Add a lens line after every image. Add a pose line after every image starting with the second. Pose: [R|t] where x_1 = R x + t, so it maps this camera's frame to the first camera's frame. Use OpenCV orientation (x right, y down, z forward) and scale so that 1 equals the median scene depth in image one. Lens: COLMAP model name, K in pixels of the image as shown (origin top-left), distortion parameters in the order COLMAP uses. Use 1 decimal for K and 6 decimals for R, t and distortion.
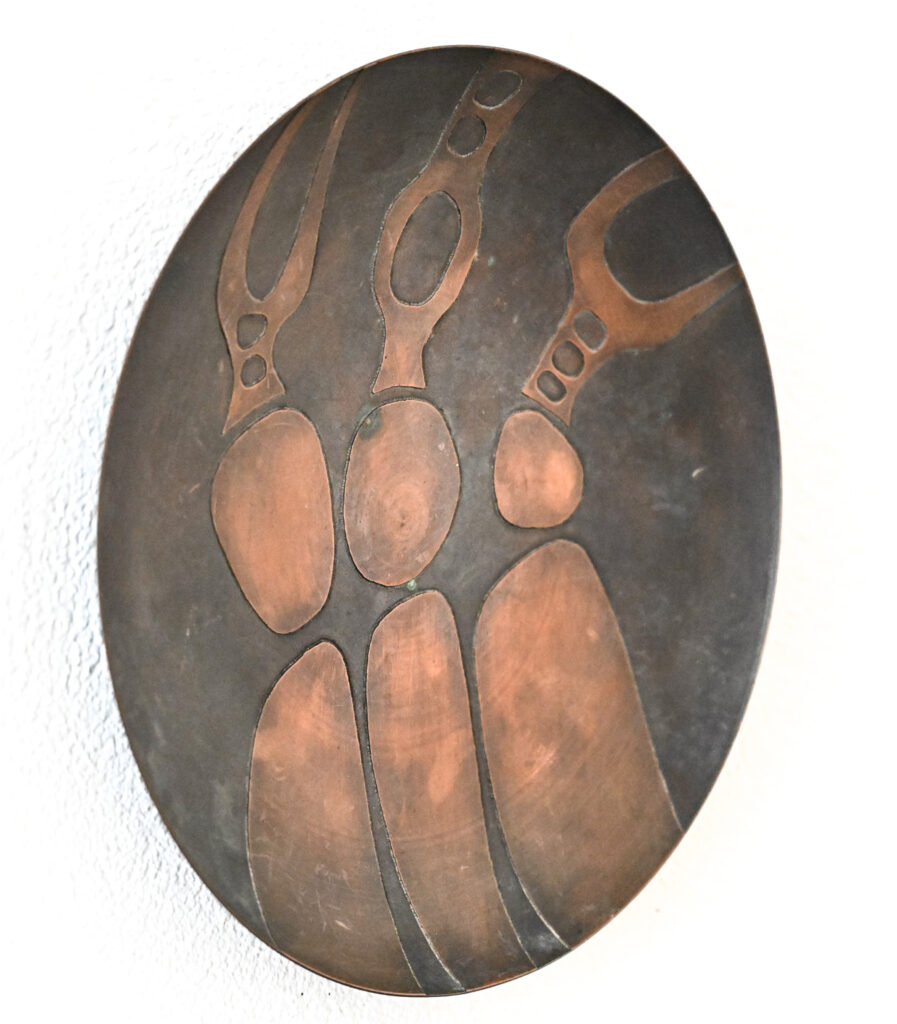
lens RADIAL K [[3533.0, 0, 448.5], [0, 3533.0, 512.0], [0, 0, 1]] dist [-0.018558, 2.046041]
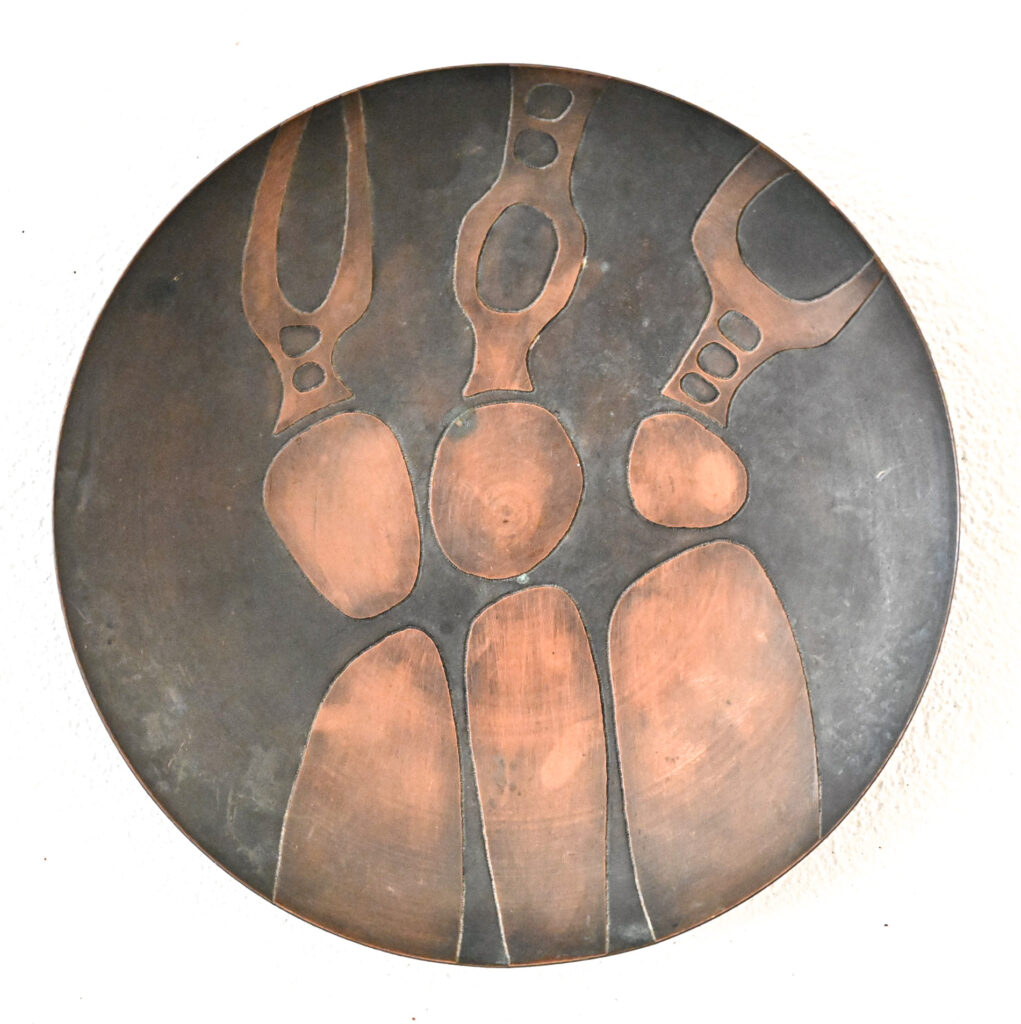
lens RADIAL K [[4034.2, 0, 513.8], [0, 4034.2, 548.8], [0, 0, 1]] dist [0.066863, 1.266194]
pose [[0.698188, 0.010693, -0.715835, 0.844793], [-0.018276, 0.999829, -0.002891, 0.015258], [0.715681, 0.015101, 0.698264, 0.160596]]
